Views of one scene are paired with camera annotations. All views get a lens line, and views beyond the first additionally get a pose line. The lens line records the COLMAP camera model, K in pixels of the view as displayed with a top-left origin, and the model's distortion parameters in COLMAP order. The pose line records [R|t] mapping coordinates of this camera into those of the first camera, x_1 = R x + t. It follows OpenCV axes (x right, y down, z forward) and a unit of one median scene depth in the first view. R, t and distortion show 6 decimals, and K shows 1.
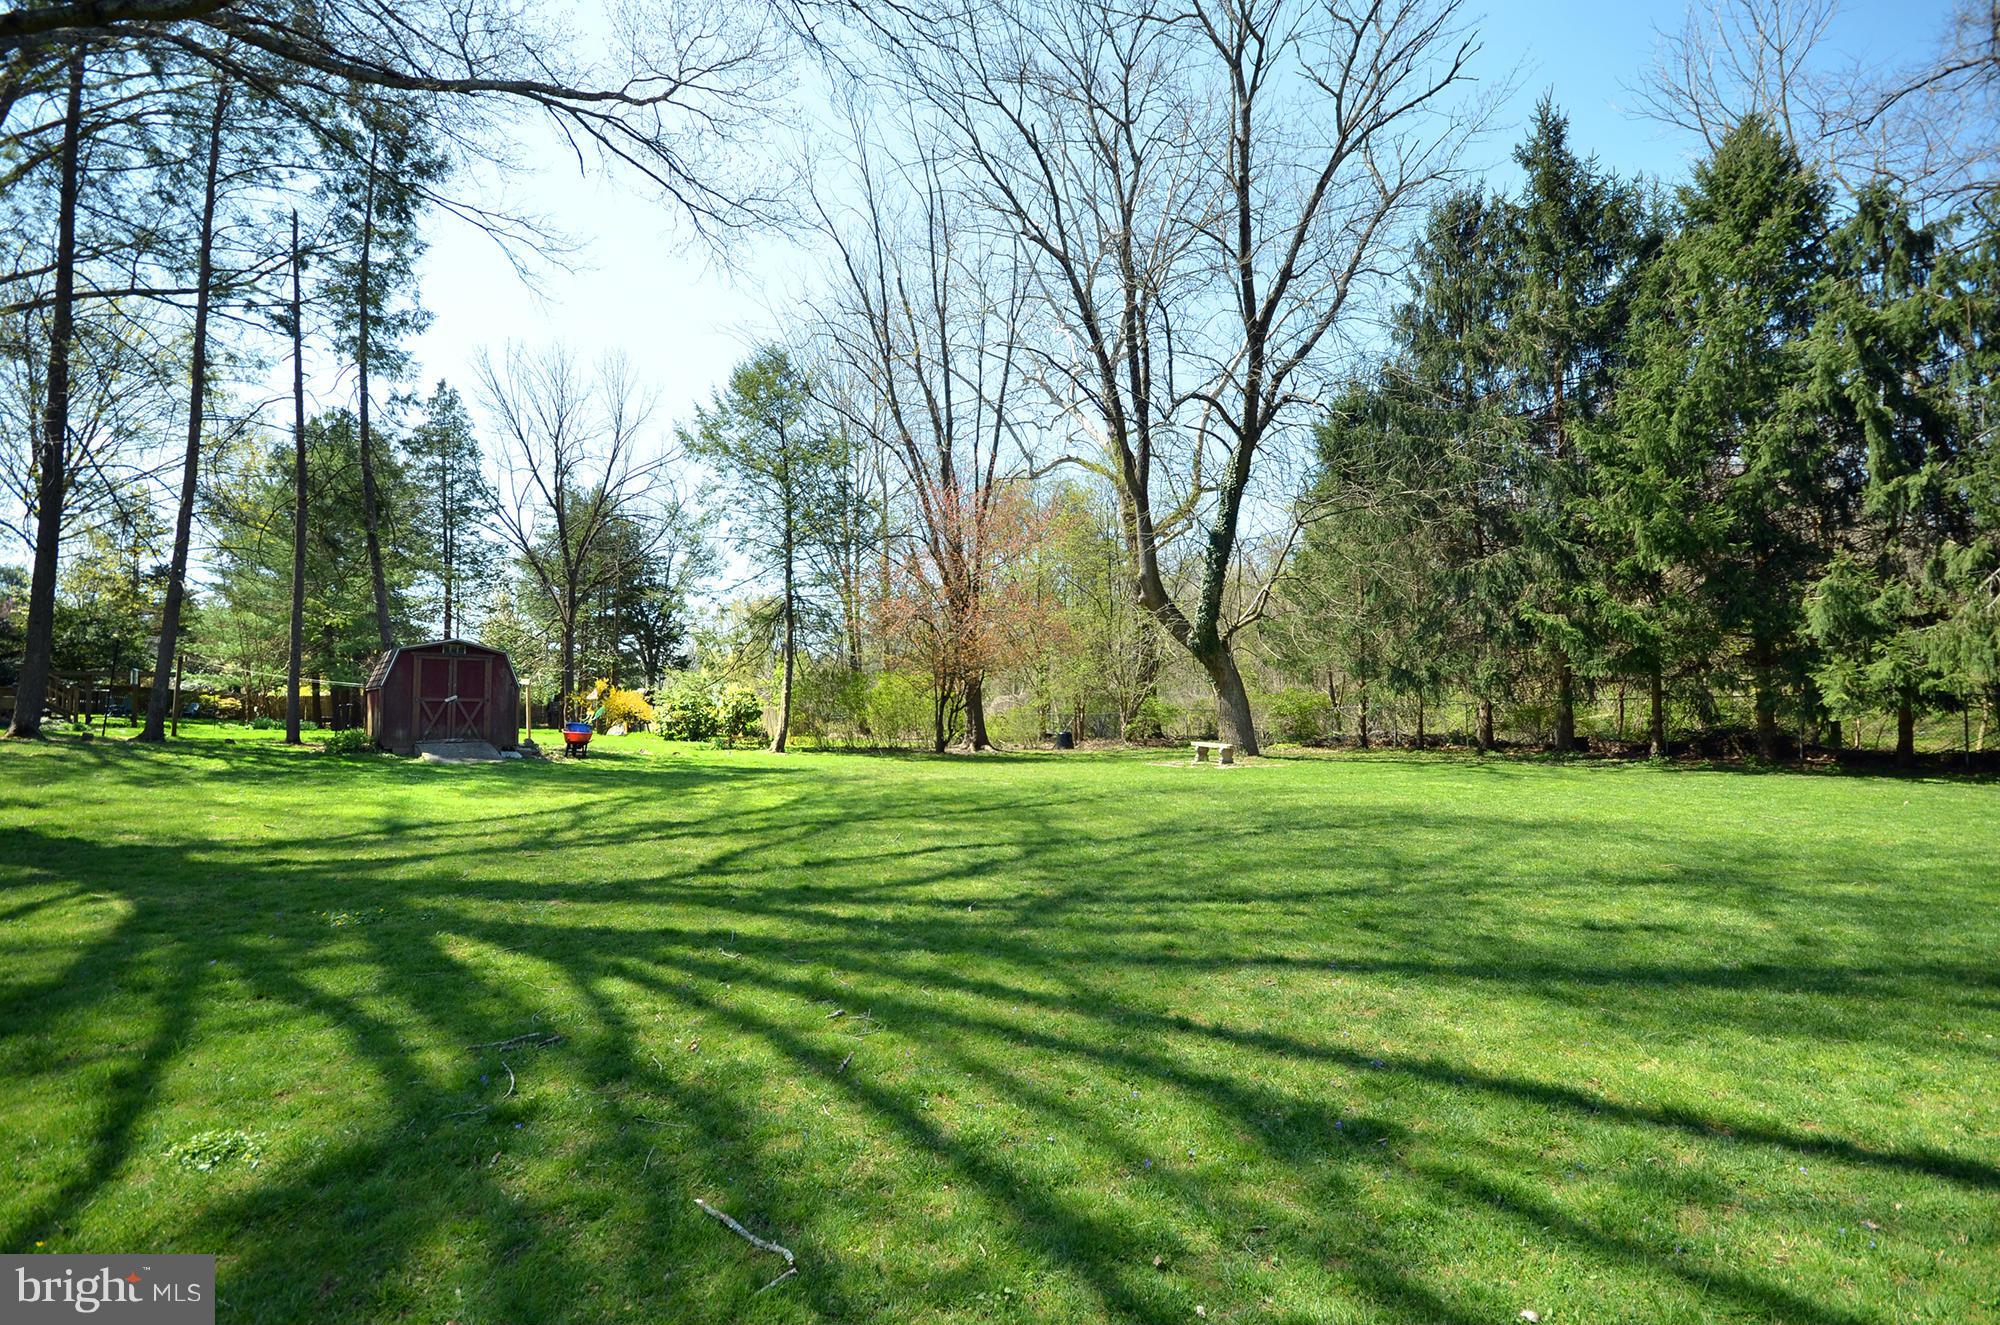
lens RADIAL K [[885.7, 0, 1009.5], [0, 885.7, 668.4], [0, 0, 1]] dist [0.000936, -0.004401]
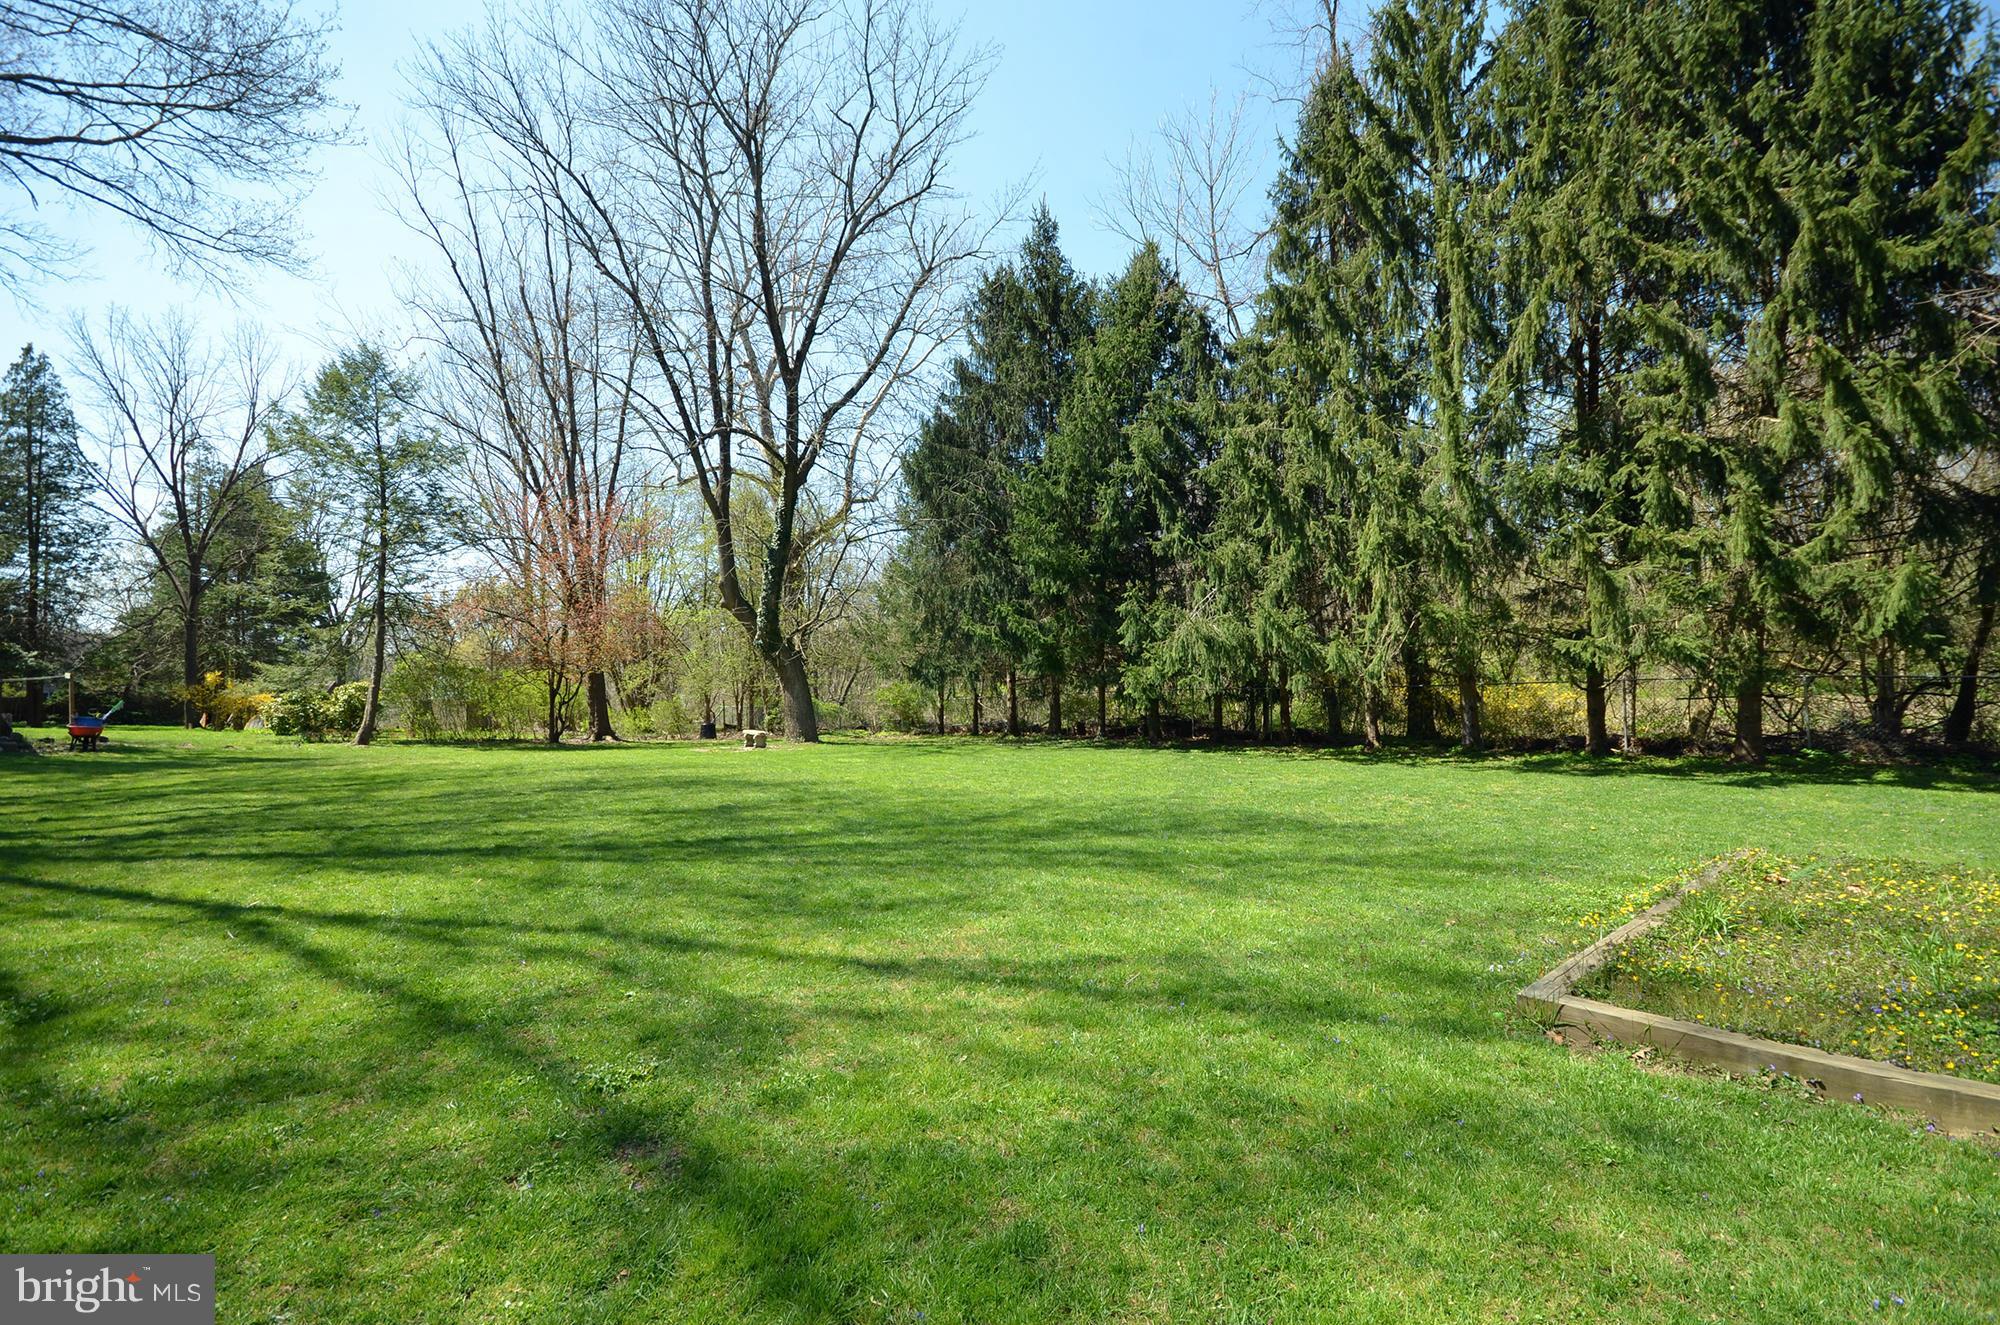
lens RADIAL K [[885.7, 0, 994.6], [0, 885.7, 665.9], [0, 0, 1]] dist [0.000936, -0.004401]
pose [[0.978149, 0.004334, 0.207861, 0.217089], [-0.005816, 0.999962, 0.006521, -0.007431], [-0.207825, -0.007587, 0.978137, -0.144573]]
